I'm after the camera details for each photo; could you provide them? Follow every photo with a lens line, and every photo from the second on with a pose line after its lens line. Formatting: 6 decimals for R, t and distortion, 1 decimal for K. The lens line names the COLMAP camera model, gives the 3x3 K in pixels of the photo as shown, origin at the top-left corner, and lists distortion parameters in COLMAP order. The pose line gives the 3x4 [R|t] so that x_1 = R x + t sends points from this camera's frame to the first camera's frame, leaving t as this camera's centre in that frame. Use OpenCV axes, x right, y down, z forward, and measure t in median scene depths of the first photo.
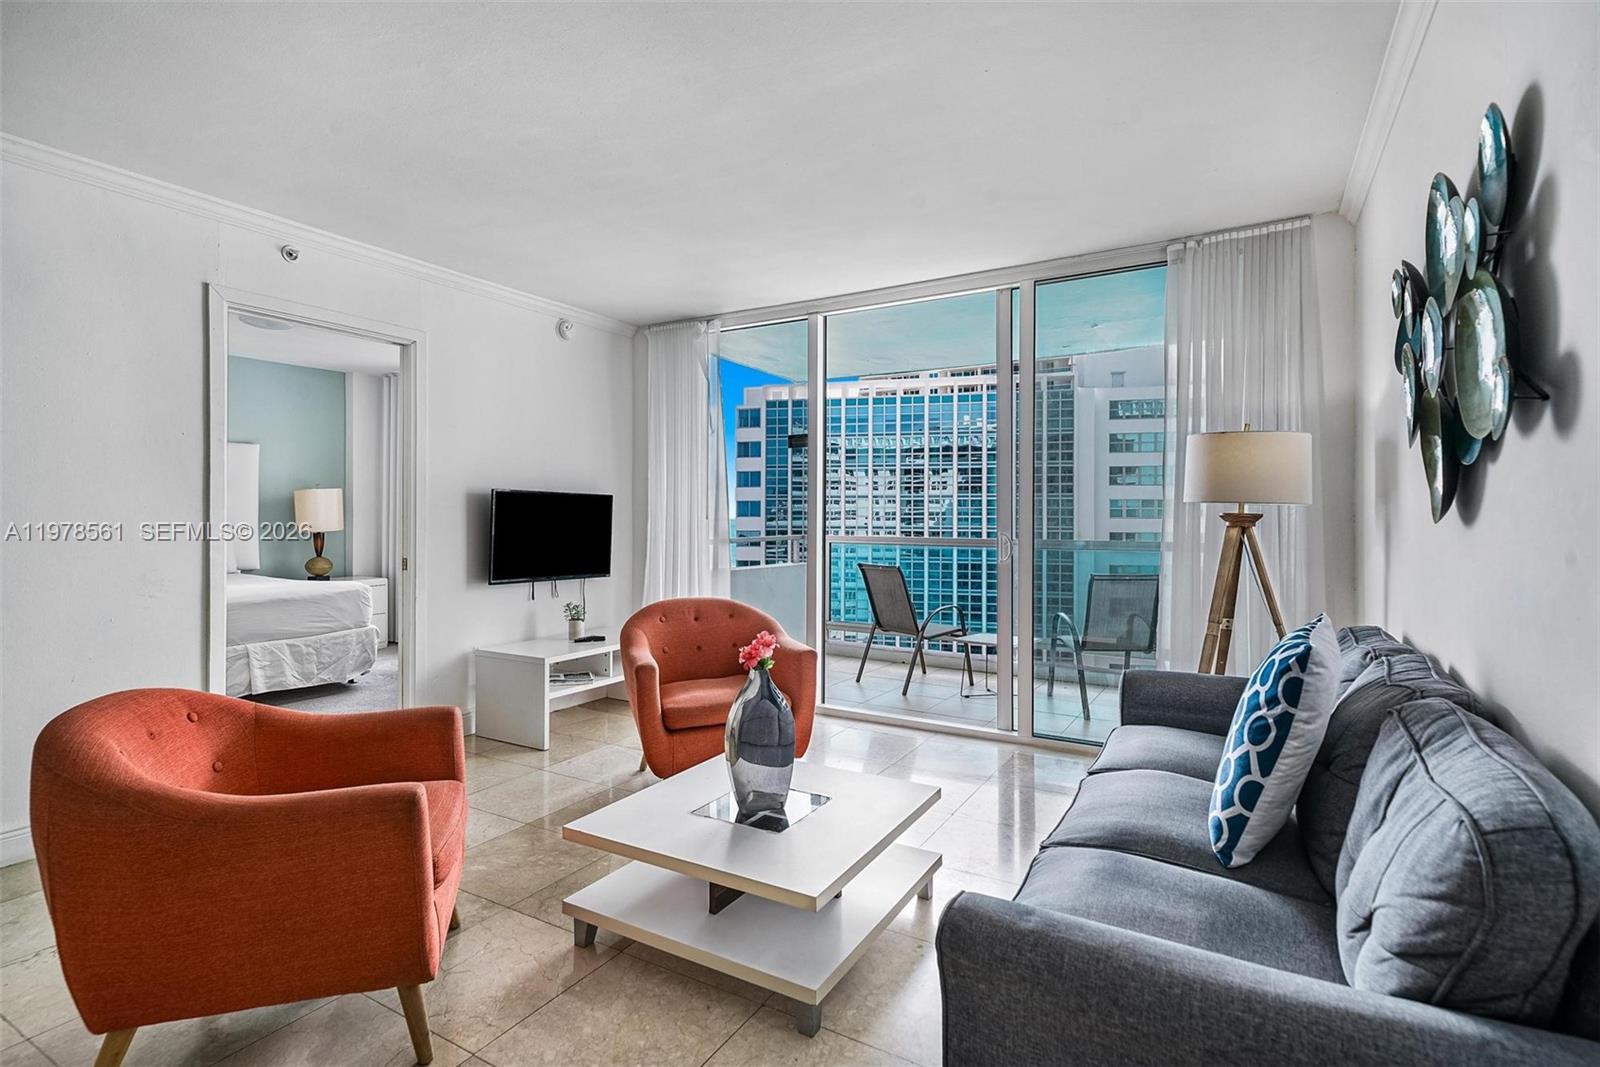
lens RADIAL K [[769.8, 0, 801.4], [0, 769.8, 515.6], [0, 0, 1]] dist [0.010061, 0.004805]
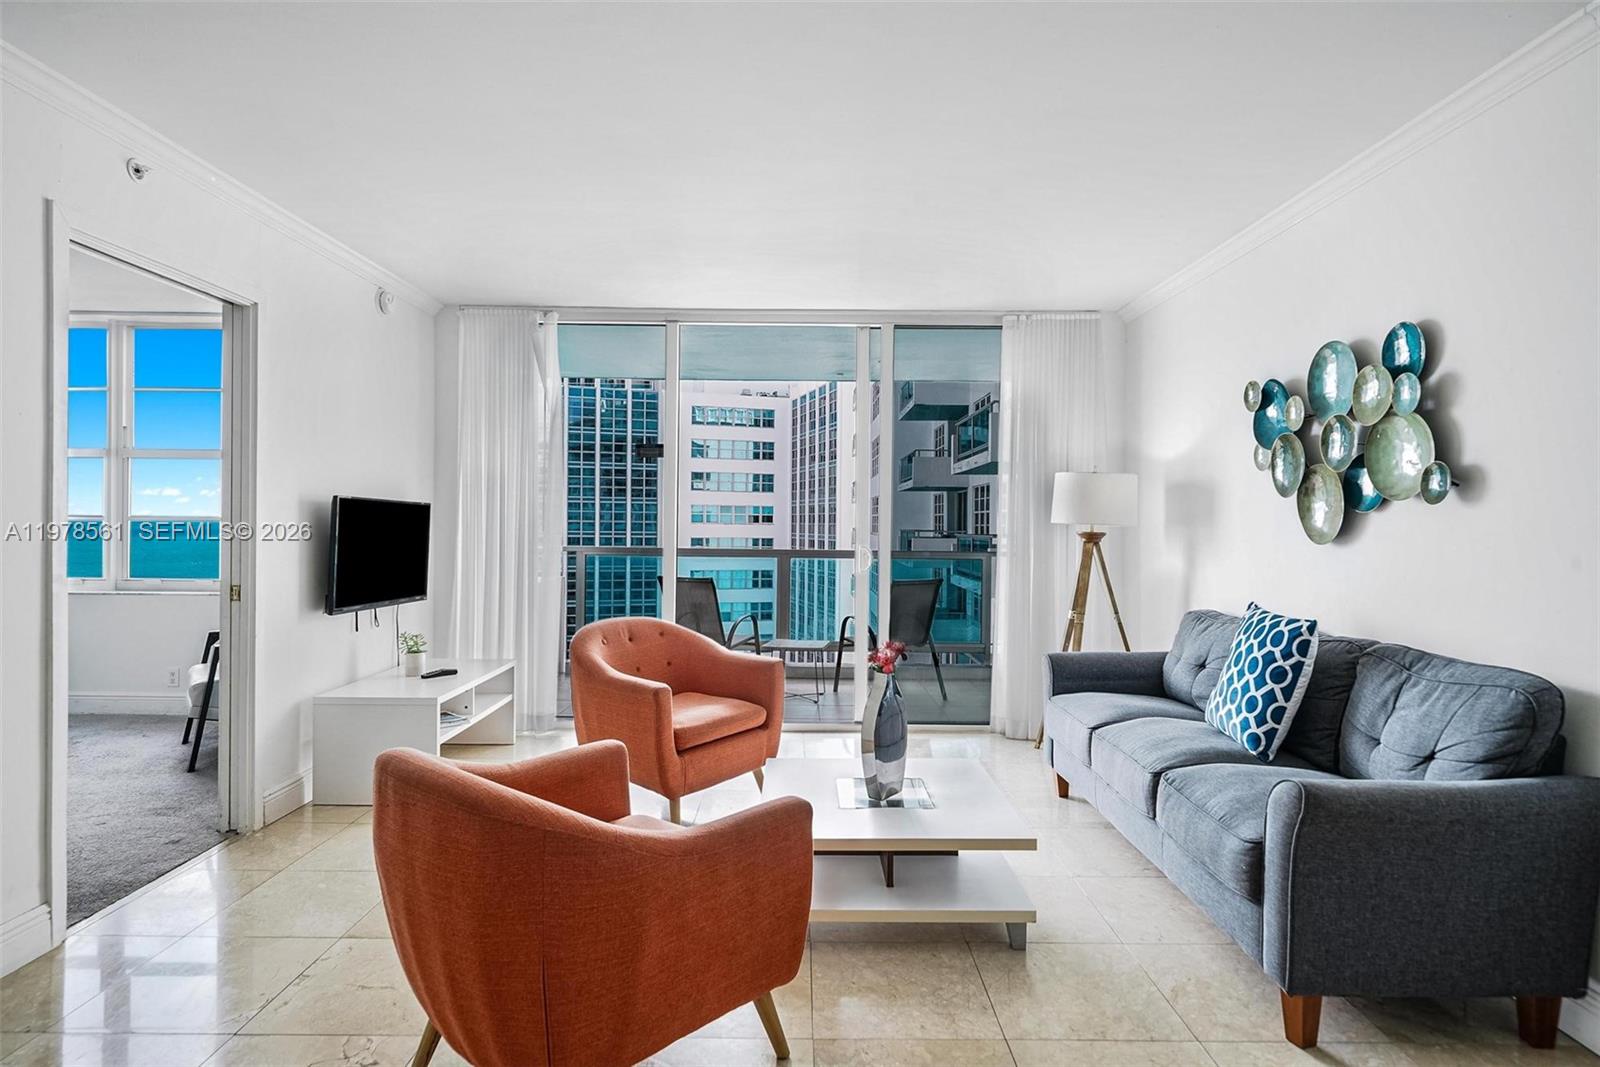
lens RADIAL K [[833.8, 0, 798.8], [0, 833.8, 526.7], [0, 0, 1]] dist [0.004151, 0.000534]
pose [[0.861517, 0.004166, 0.507712, -0.609470], [-0.008691, 0.999941, 0.006544, -0.017332], [-0.507654, -0.010051, 0.861502, 0.006941]]
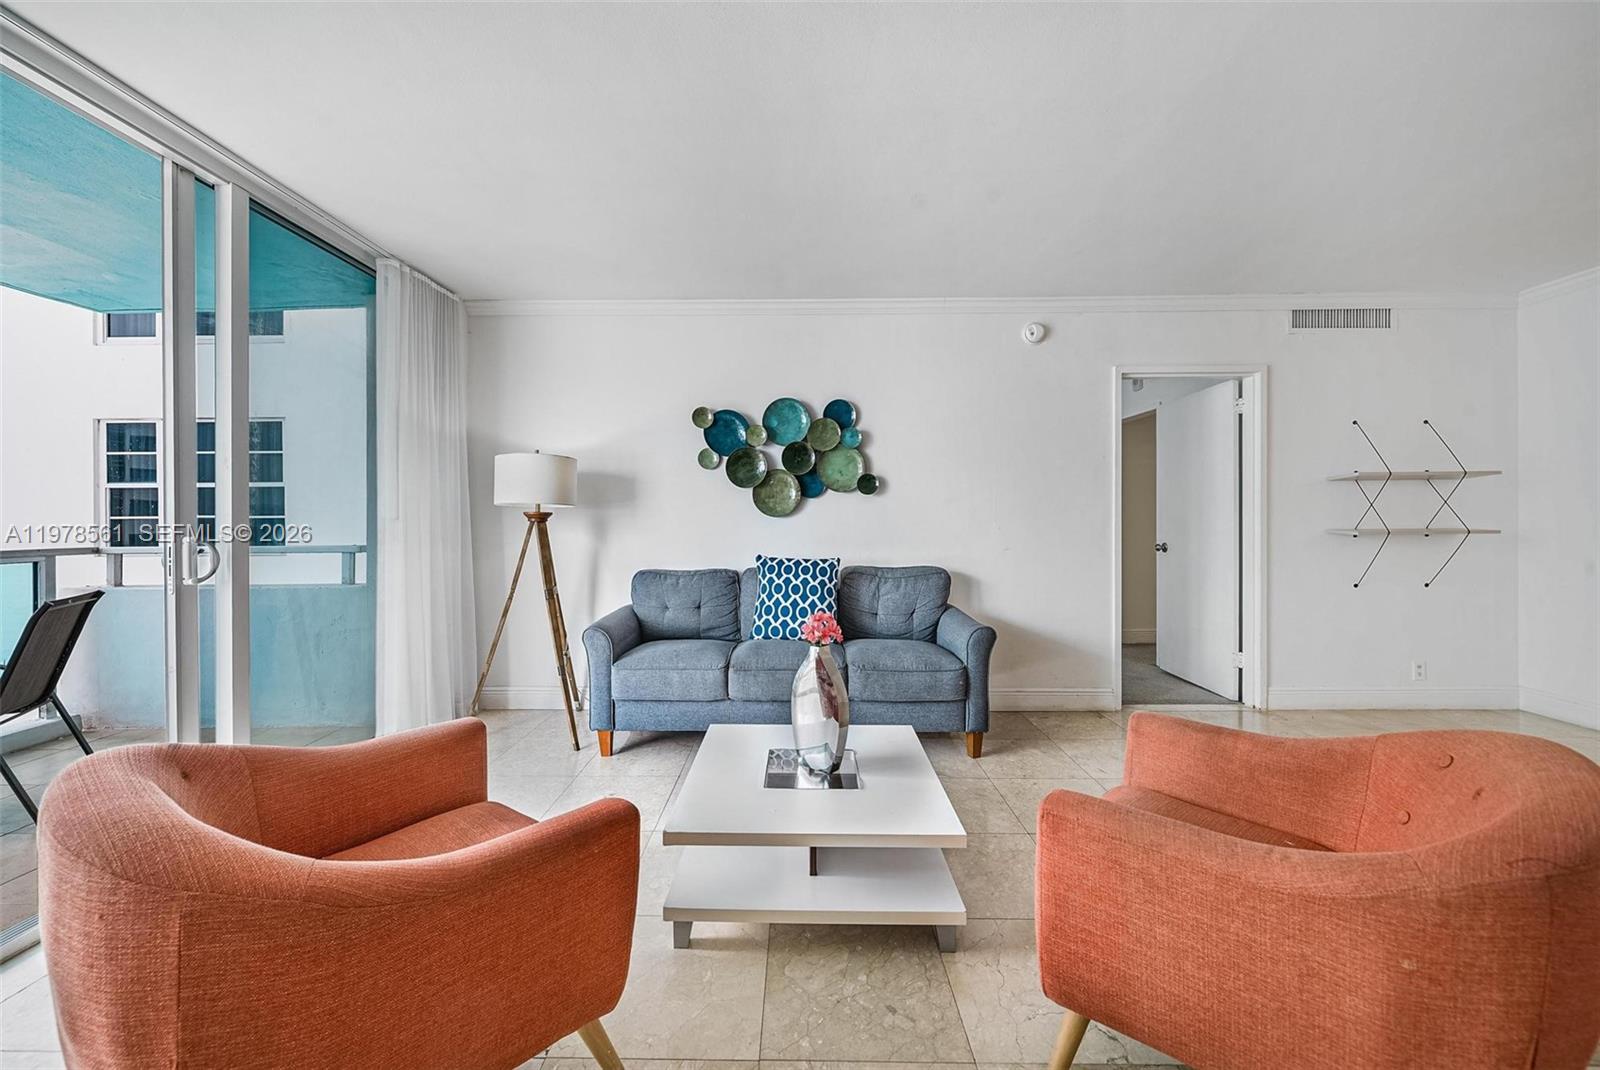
lens RADIAL K [[613.9, 0, 801.7], [0, 613.9, 513.6], [0, 0, 1]] dist [-0.000280, -0.000009]
pose [[-0.493139, -0.000108, 0.869950, -0.663273], [-0.000798, 1.000000, -0.000328, -0.000658], [-0.869950, -0.000856, -0.493139, 1.137671]]
